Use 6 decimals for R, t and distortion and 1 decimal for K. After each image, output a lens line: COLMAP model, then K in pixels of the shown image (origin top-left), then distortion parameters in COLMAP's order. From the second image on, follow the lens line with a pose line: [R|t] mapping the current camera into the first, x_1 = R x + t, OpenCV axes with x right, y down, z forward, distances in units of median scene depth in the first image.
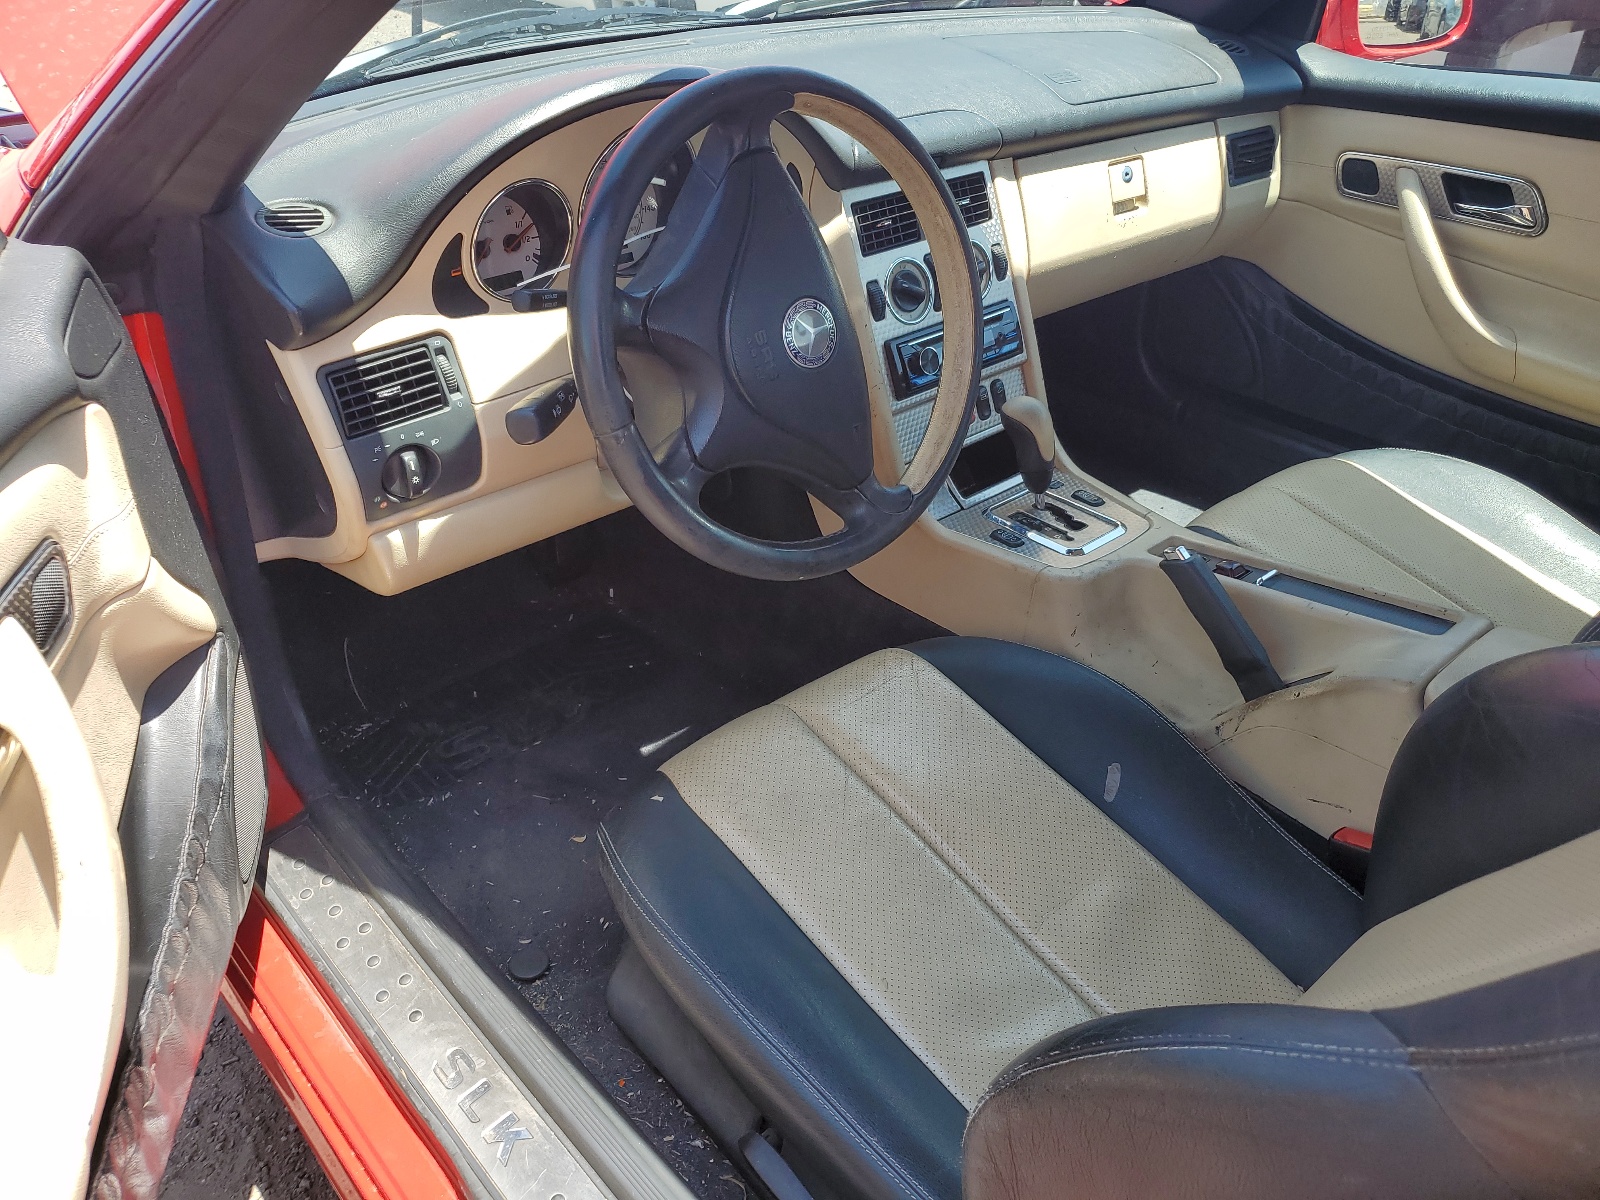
lens RADIAL K [[1278.2, 0, 828.1], [0, 1278.2, 600.1], [0, 0, 1]] dist [0.003854, 0.009598]
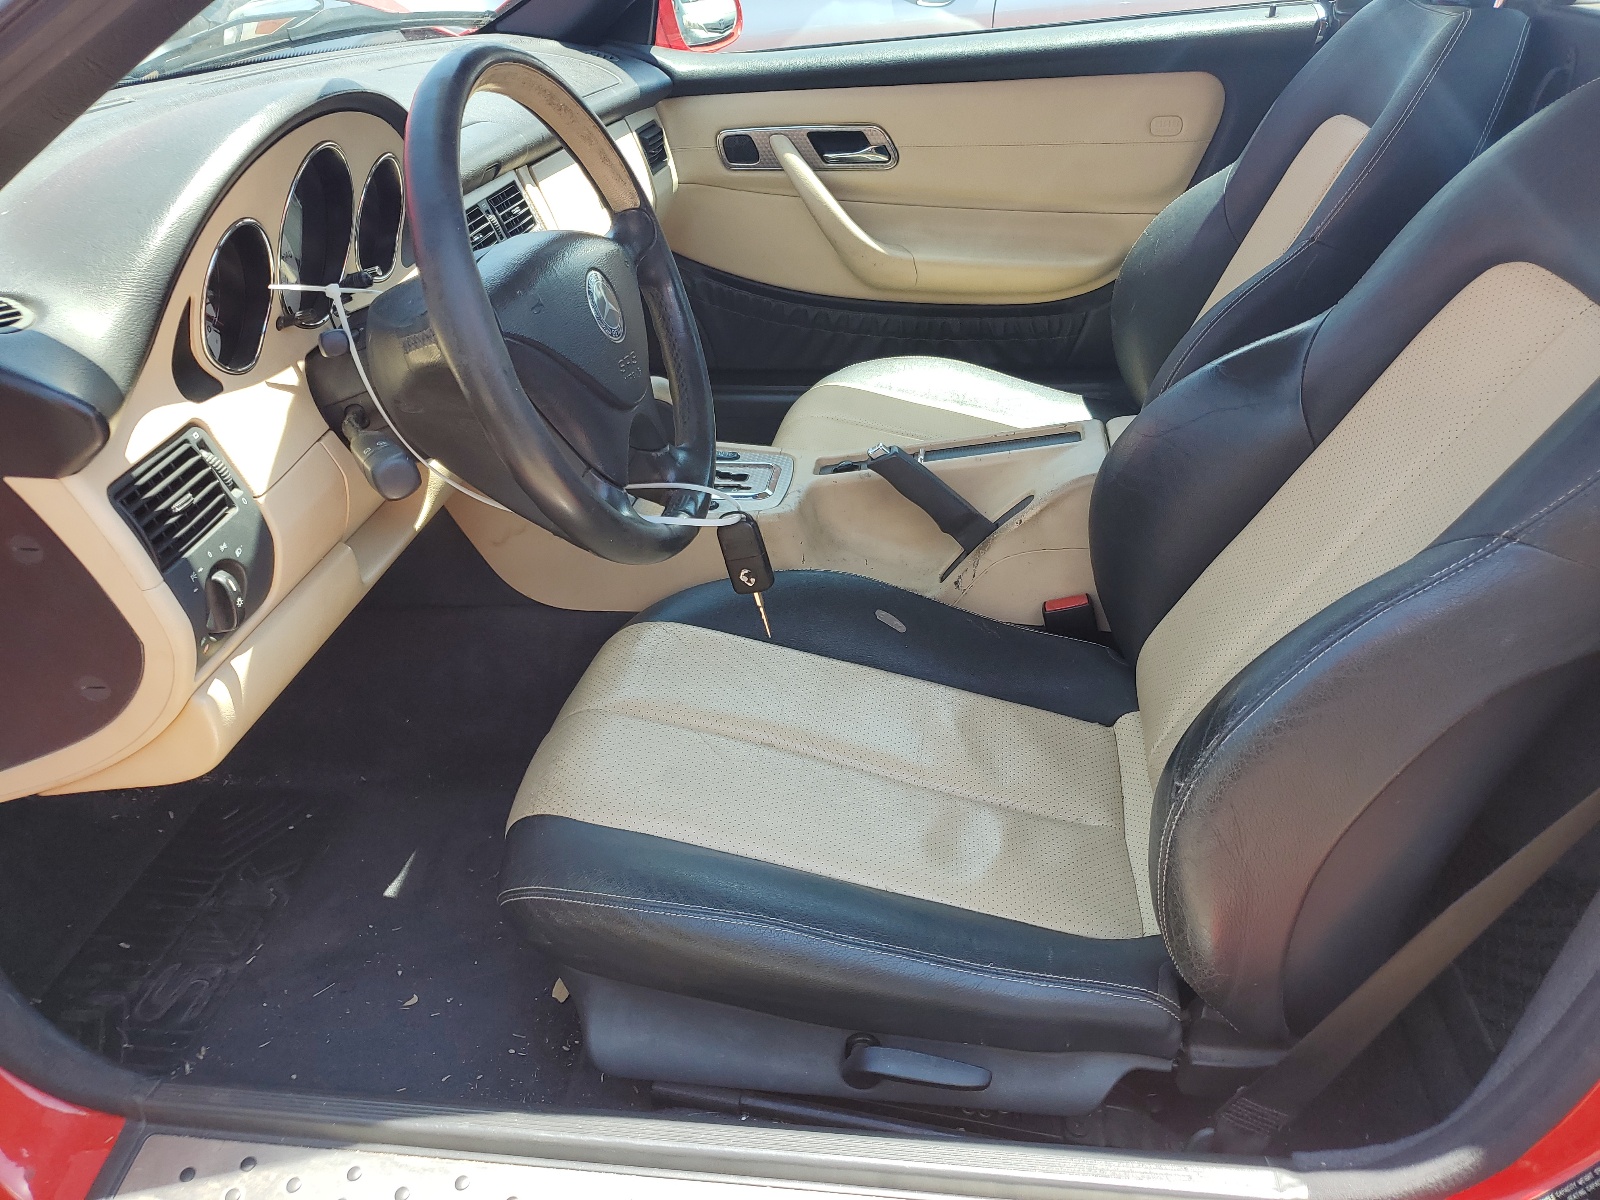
lens RADIAL K [[1278.2, 0, 828.1], [0, 1278.2, 600.1], [0, 0, 1]] dist [0.003854, 0.009598]
pose [[0.746303, -0.353244, 0.564137, -0.440320], [0.390008, 0.918892, 0.059434, 0.000530], [-0.539376, 0.175662, 0.823539, 0.126666]]
